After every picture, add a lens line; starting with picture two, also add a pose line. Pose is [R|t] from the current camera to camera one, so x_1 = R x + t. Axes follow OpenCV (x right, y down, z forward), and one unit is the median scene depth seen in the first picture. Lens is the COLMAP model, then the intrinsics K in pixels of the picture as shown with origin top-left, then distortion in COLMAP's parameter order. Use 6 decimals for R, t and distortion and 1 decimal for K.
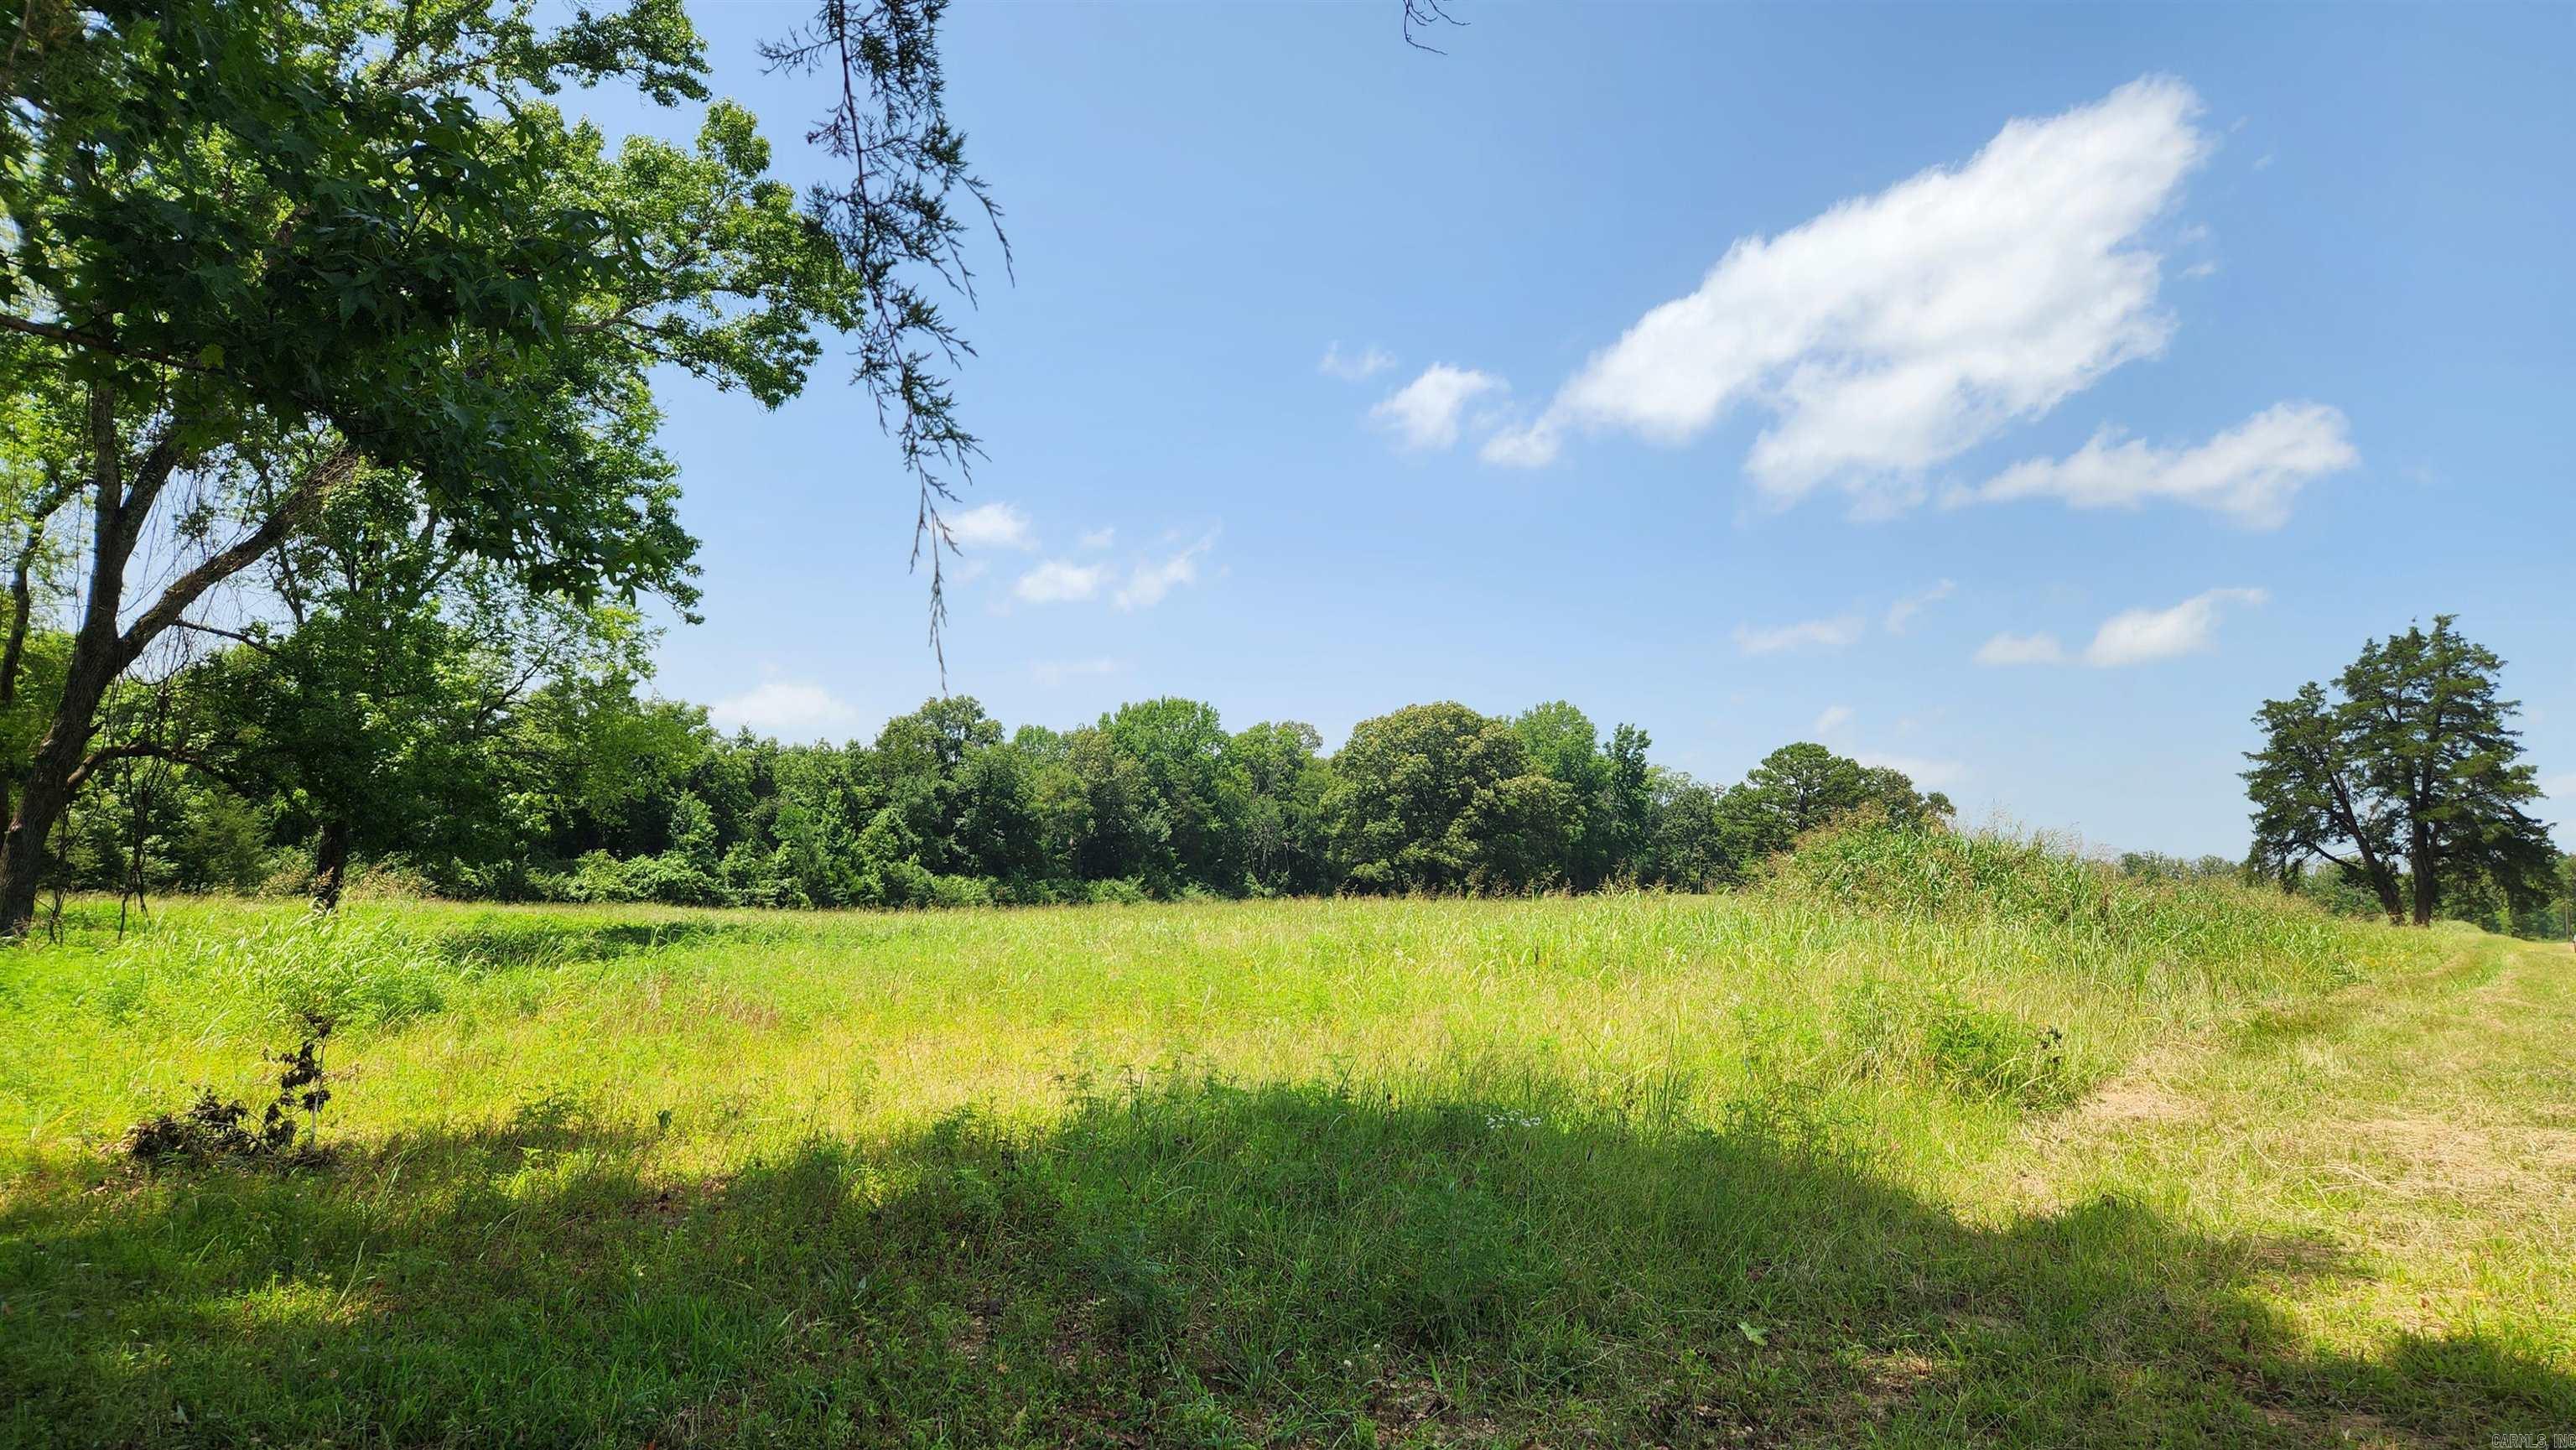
lens RADIAL K [[1722.0, 0, 1288.7], [0, 1722.0, 773.9], [0, 0, 1]] dist [0.104118, -0.080988]
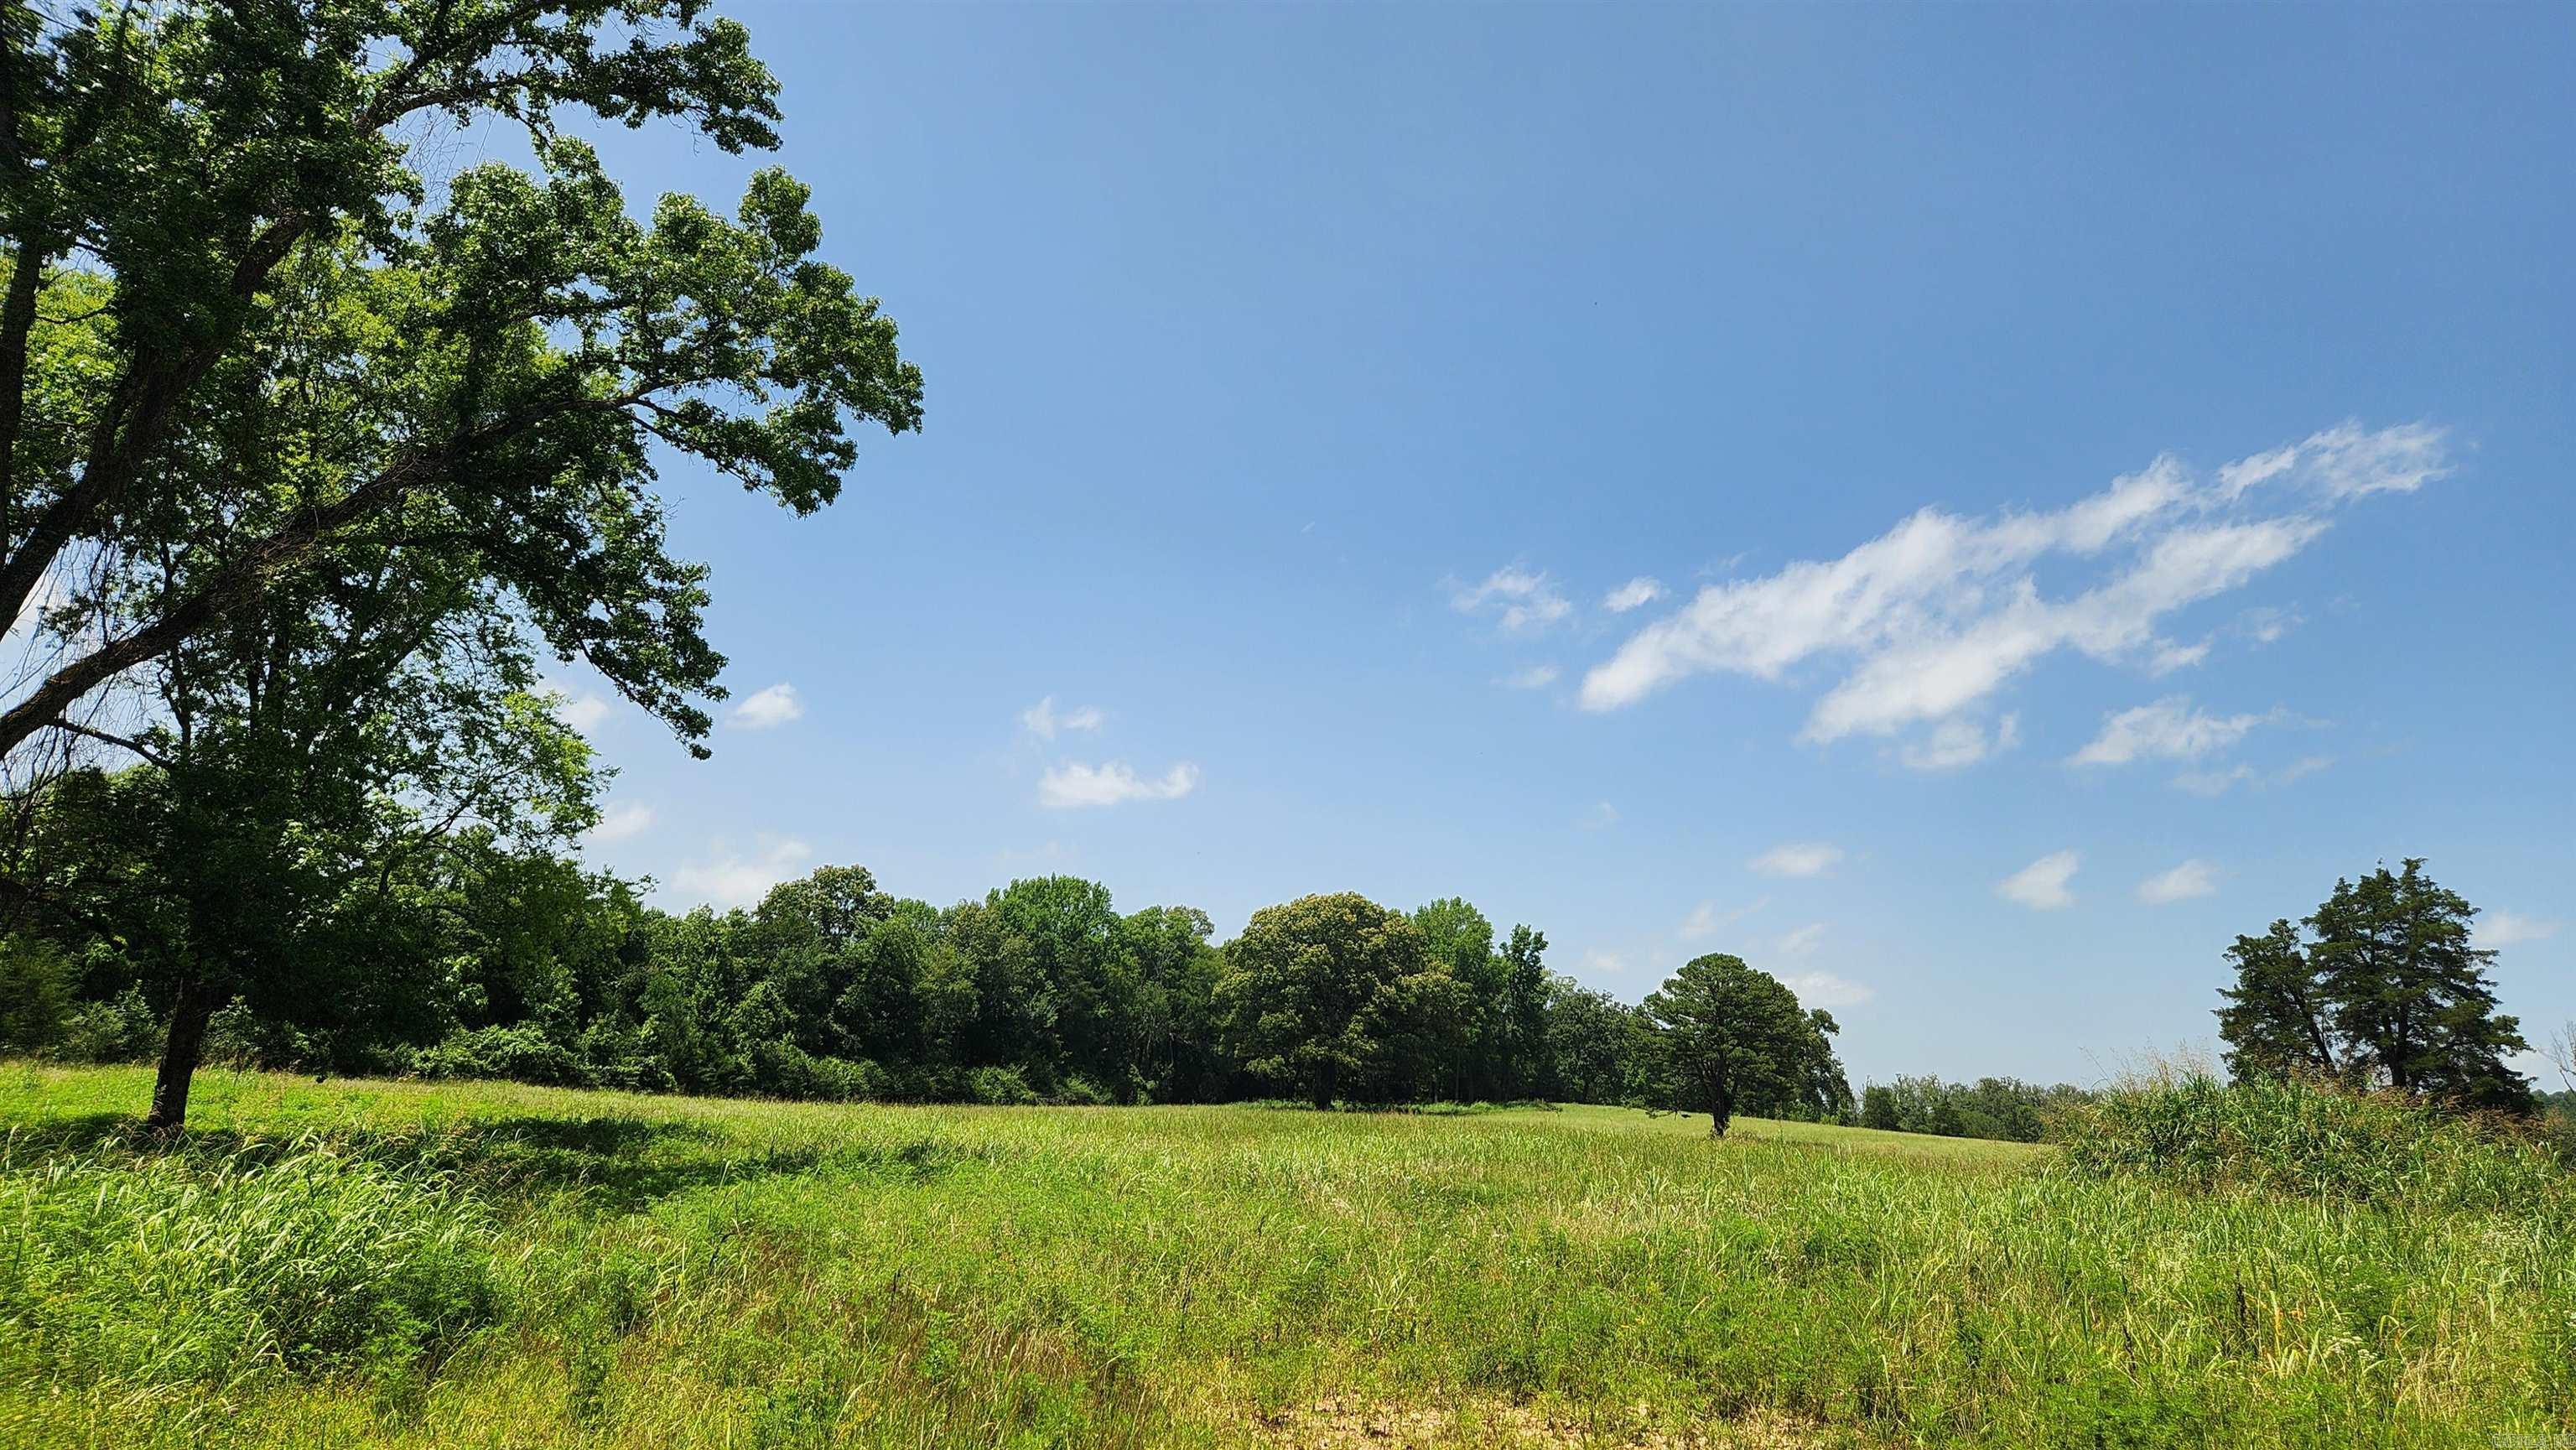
lens RADIAL K [[1731.4, 0, 1286.9], [0, 1731.4, 766.8], [0, 0, 1]] dist [0.097901, -0.083033]
pose [[0.995799, 0.052582, 0.074957, -0.035130], [-0.043860, 0.992558, -0.113597, -0.000183], [-0.080372, 0.109832, 0.990695, 0.044115]]
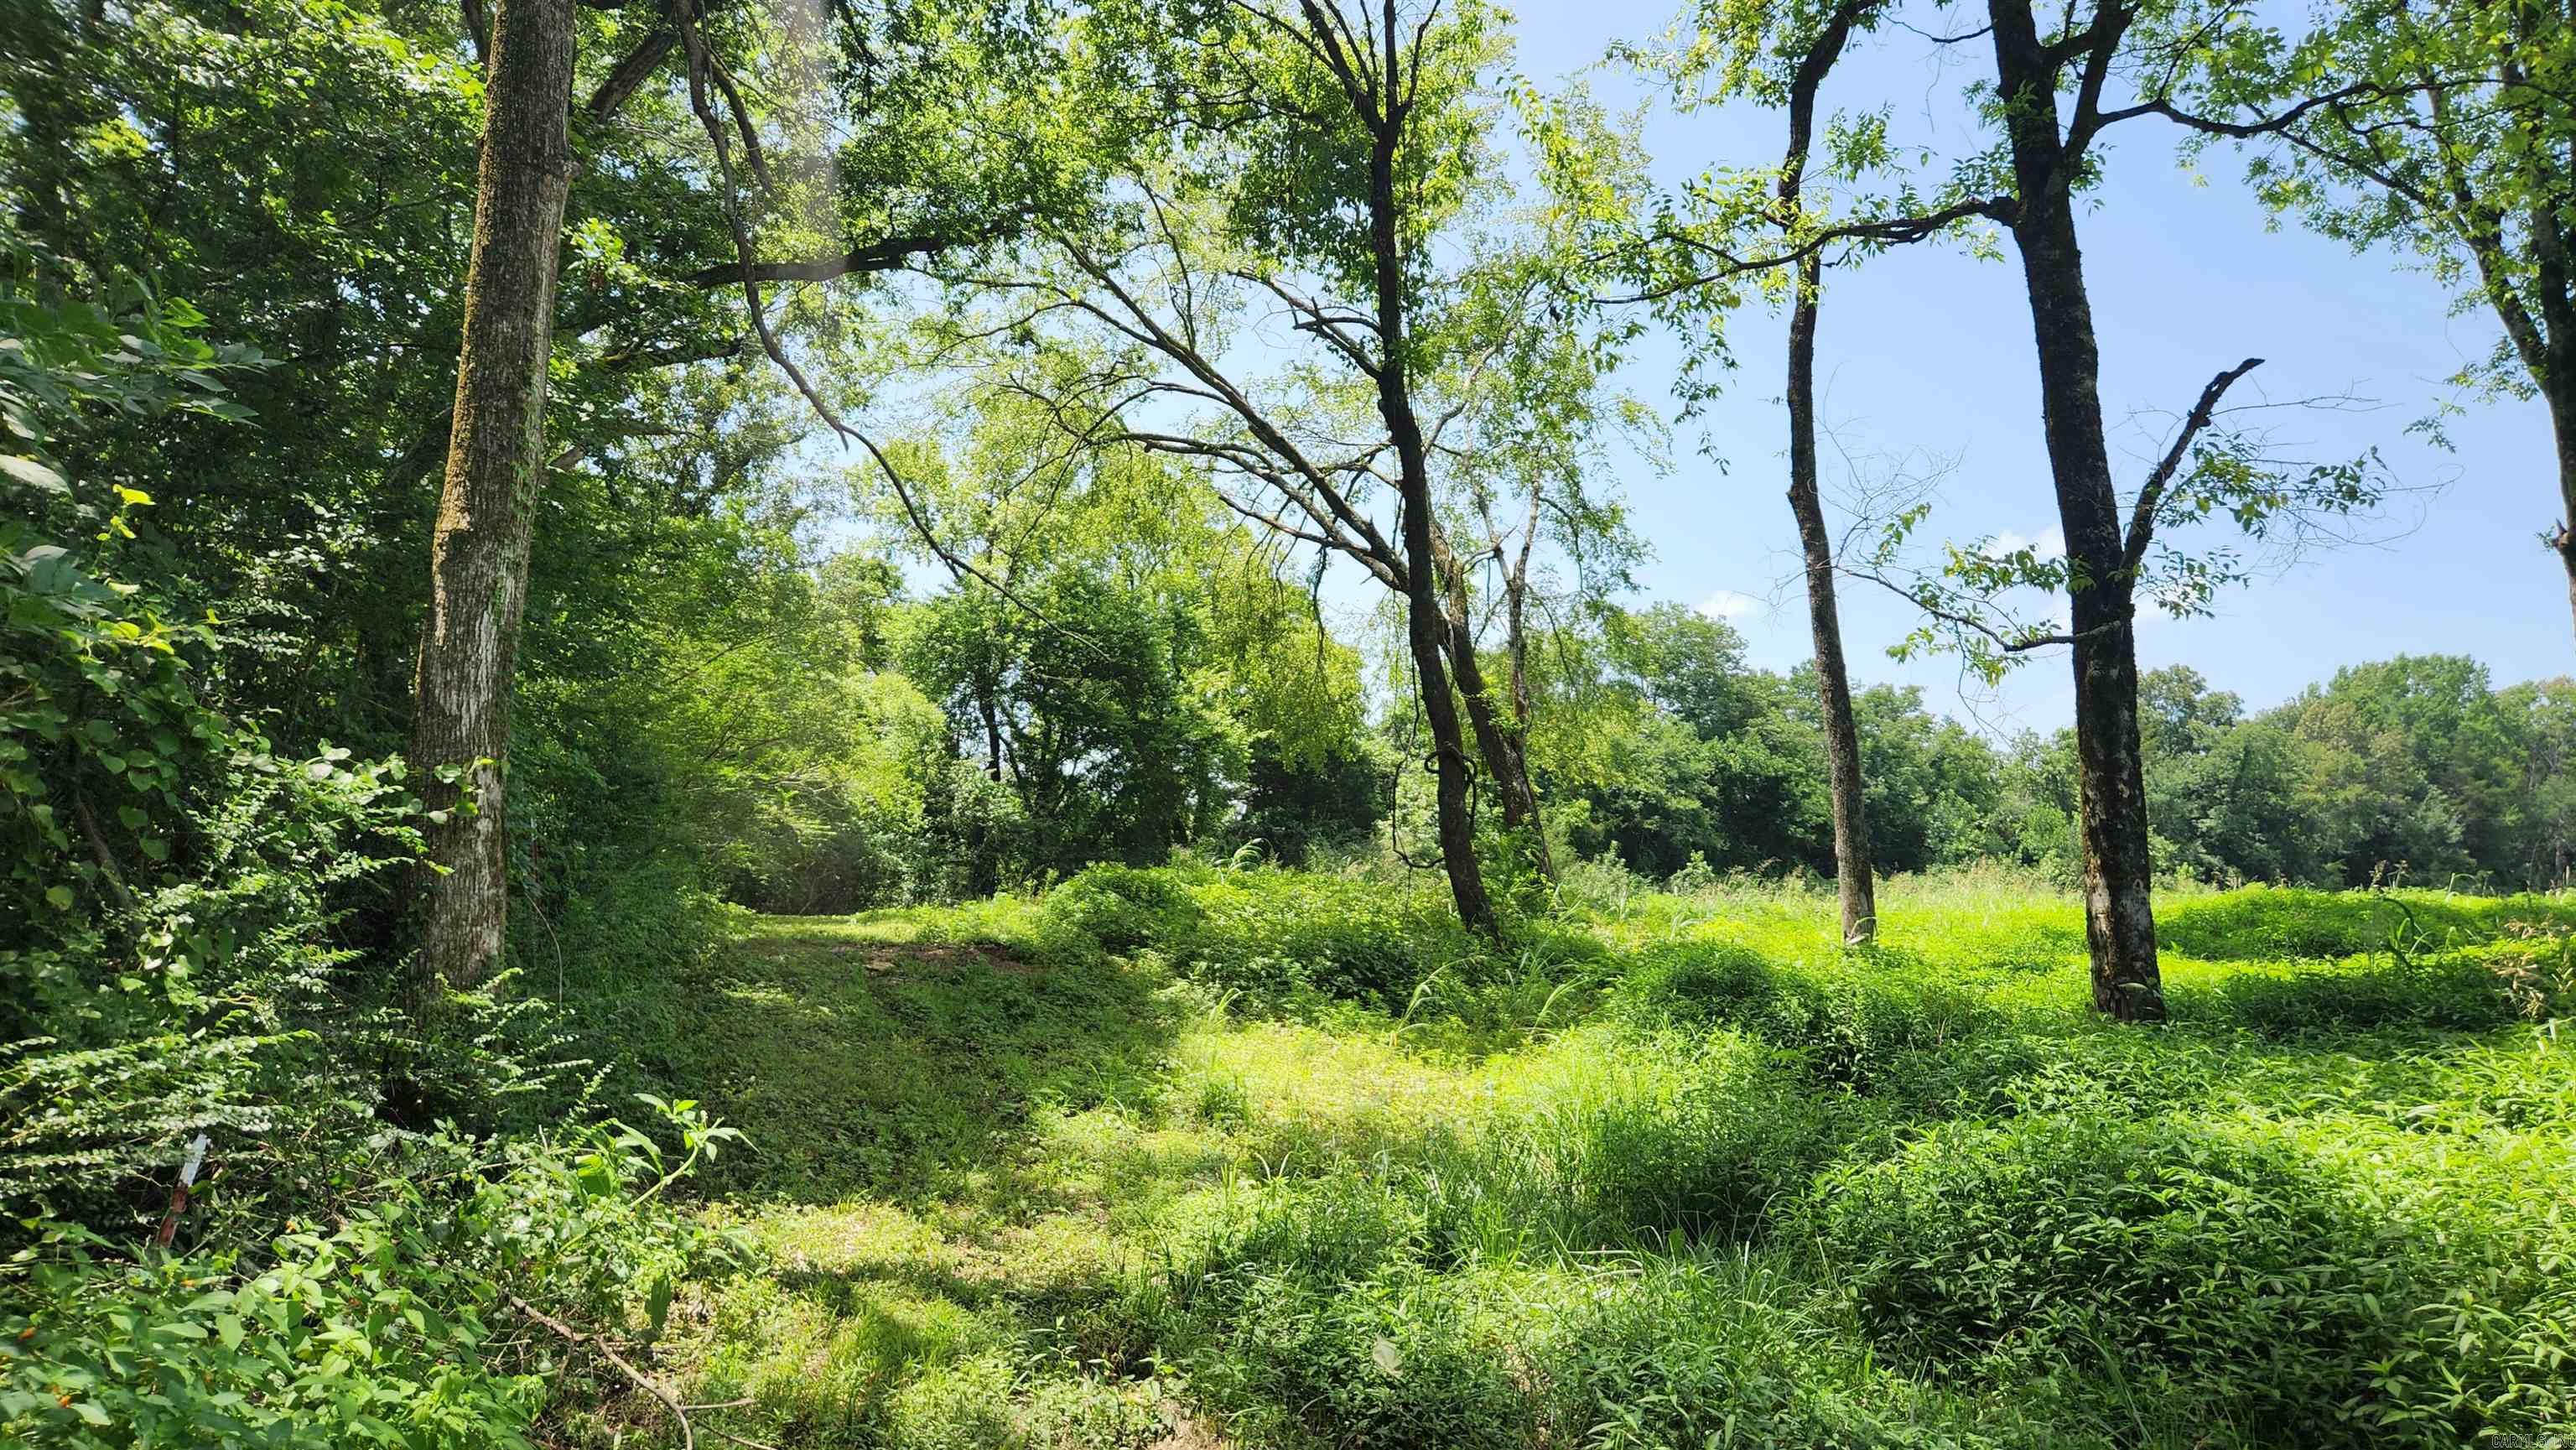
lens RADIAL K [[1722.0, 0, 1288.7], [0, 1722.0, 773.9], [0, 0, 1]] dist [0.104118, -0.080988]
pose [[0.868359, -0.096939, -0.486371, -0.216129], [0.078709, 0.995219, -0.057831, 0.024605], [0.489651, 0.011936, 0.871837, 0.178325]]
